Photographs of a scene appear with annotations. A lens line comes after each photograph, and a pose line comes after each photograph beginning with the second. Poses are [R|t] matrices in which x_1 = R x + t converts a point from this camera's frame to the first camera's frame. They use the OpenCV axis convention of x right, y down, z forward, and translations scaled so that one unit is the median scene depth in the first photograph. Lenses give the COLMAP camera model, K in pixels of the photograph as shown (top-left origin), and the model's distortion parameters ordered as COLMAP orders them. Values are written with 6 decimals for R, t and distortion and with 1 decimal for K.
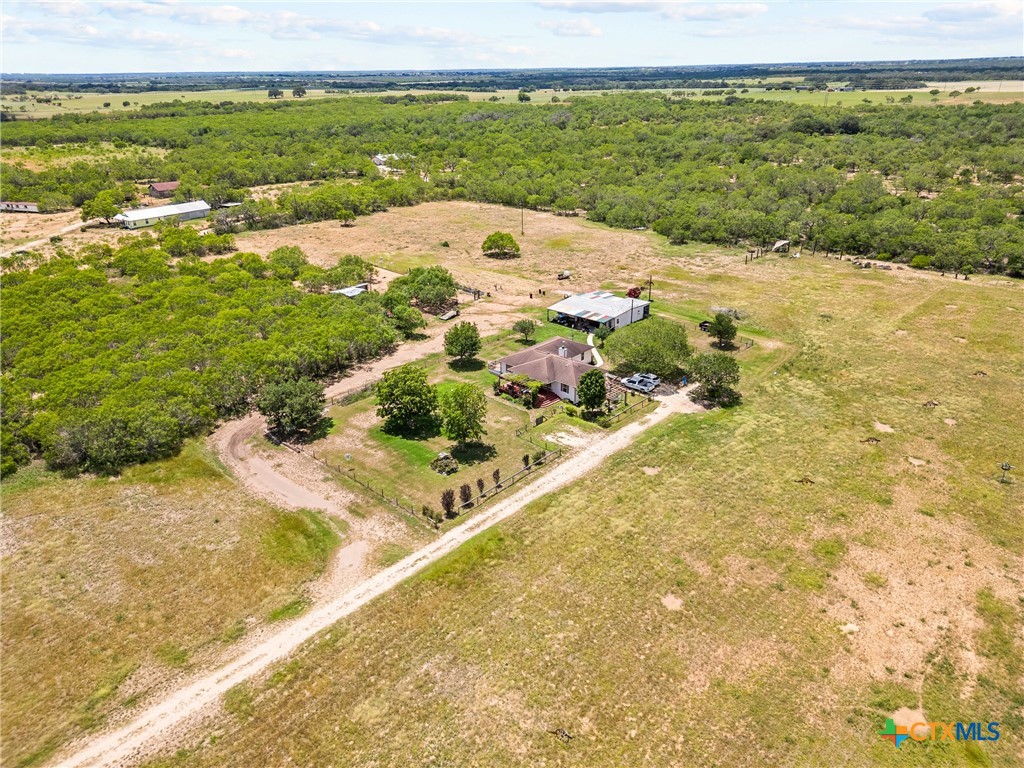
lens RADIAL K [[714.2, 0, 512.0], [0, 714.2, 384.0], [0, 0, 1]] dist [0.067826, -0.060609]
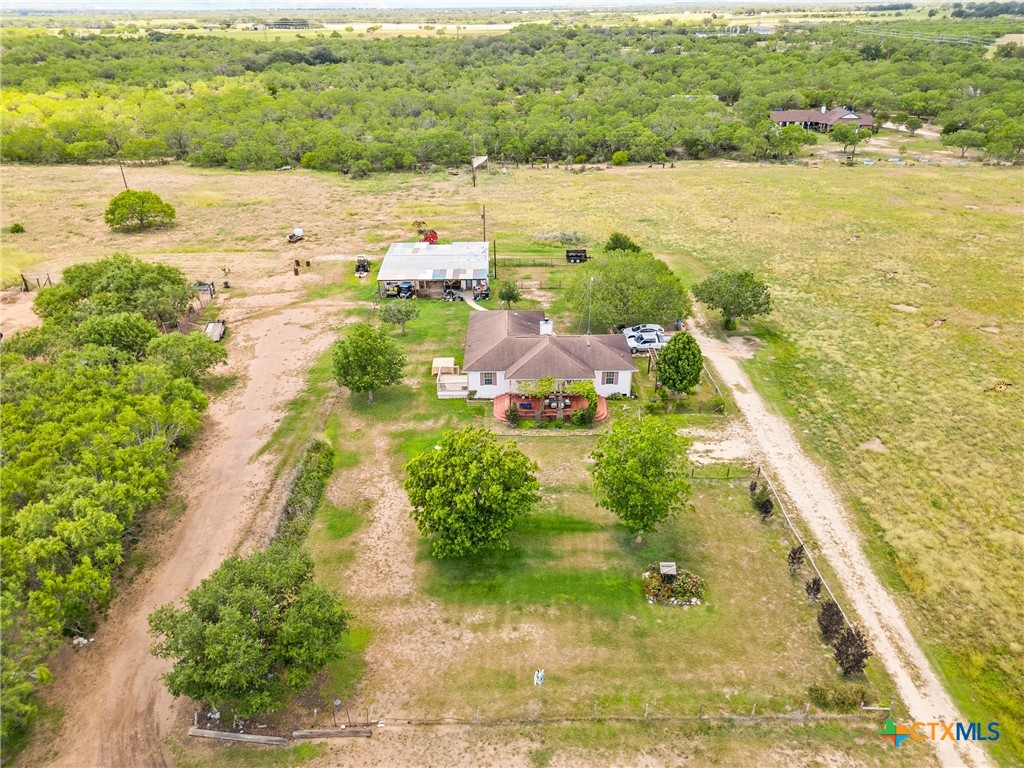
lens RADIAL K [[714.2, 0, 512.0], [0, 714.2, 384.0], [0, 0, 1]] dist [0.067826, -0.060609]
pose [[0.723993, -0.309156, 0.616649, -0.318420], [0.273376, 0.949339, 0.154986, -0.092845], [-0.633324, 0.056368, 0.771831, 0.482311]]
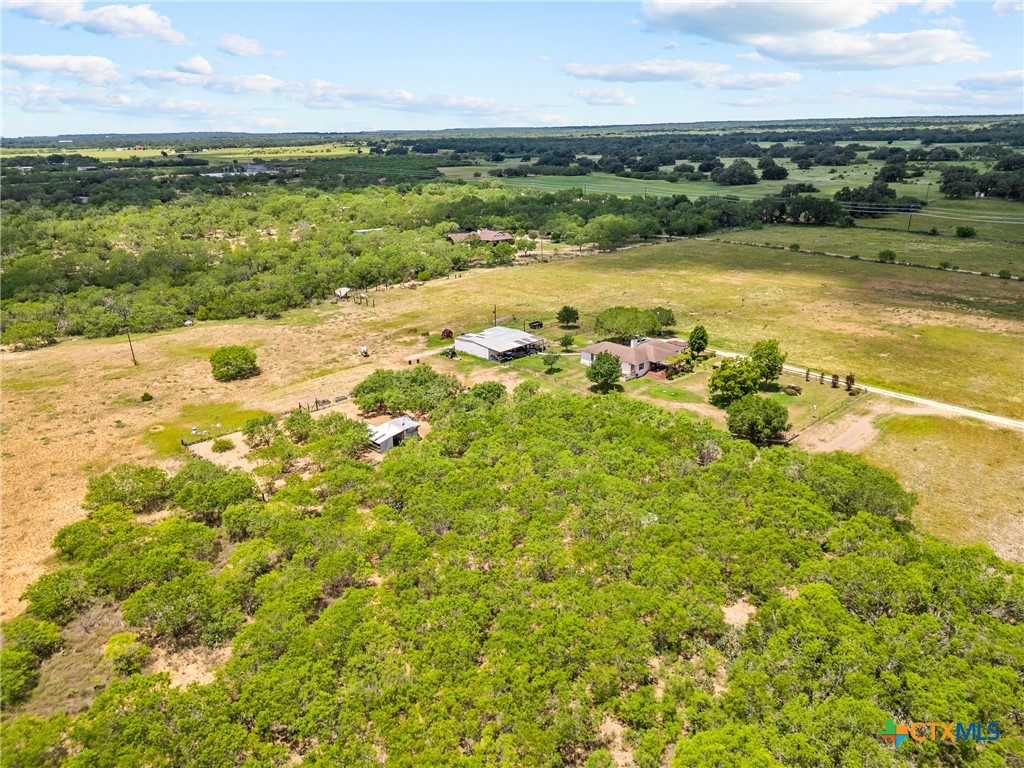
lens RADIAL K [[714.2, 0, 512.0], [0, 714.2, 384.0], [0, 0, 1]] dist [0.067826, -0.060609]
pose [[0.067902, -0.318708, 0.945418, -1.091716], [0.417842, 0.869580, 0.263133, -0.377213], [-0.905979, 0.377168, 0.192216, 0.883246]]
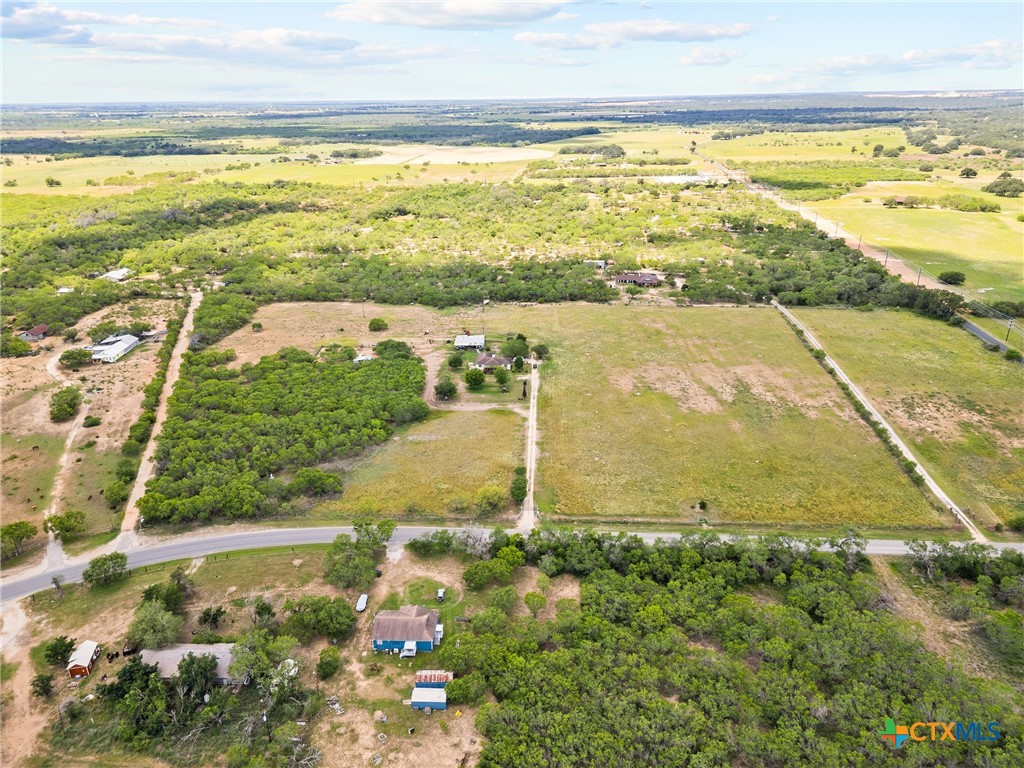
lens RADIAL K [[714.2, 0, 512.0], [0, 714.2, 384.0], [0, 0, 1]] dist [0.067826, -0.060609]
pose [[0.751050, -0.237848, 0.615916, -1.487829], [0.264840, 0.963049, 0.048953, -0.050467], [-0.604801, 0.126353, 0.786289, -1.141576]]
